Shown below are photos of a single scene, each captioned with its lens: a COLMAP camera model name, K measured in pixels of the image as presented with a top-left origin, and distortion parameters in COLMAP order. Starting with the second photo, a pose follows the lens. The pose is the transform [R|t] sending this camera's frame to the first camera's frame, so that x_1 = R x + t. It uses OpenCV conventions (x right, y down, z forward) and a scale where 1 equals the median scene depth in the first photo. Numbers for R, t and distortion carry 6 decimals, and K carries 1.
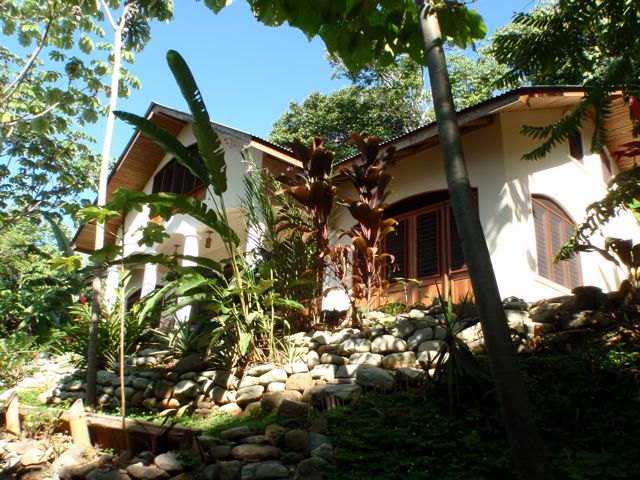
lens RADIAL K [[538.0, 0, 320.1], [0, 538.0, 239.1], [0, 0, 1]] dist [-0.015113, -0.003591]
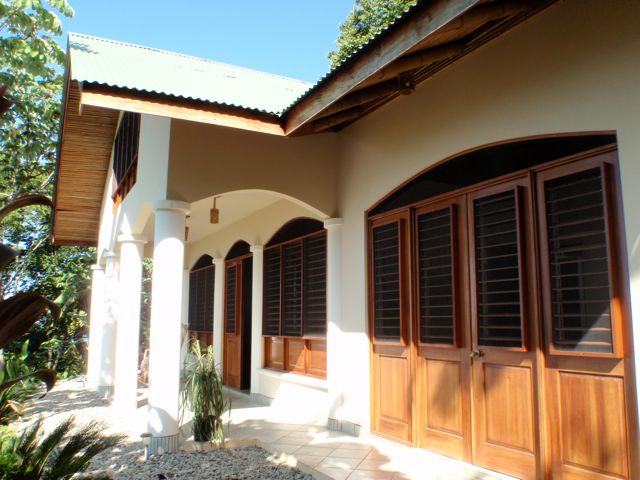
lens RADIAL K [[538.0, 0, 320.4], [0, 538.0, 242.4], [0, 0, 1]] dist [-0.015113, -0.003591]
pose [[0.970390, -0.080720, -0.227659, 0.152120], [0.118782, 0.980143, 0.158779, -0.093085], [0.210321, -0.181119, 0.960708, 0.520275]]
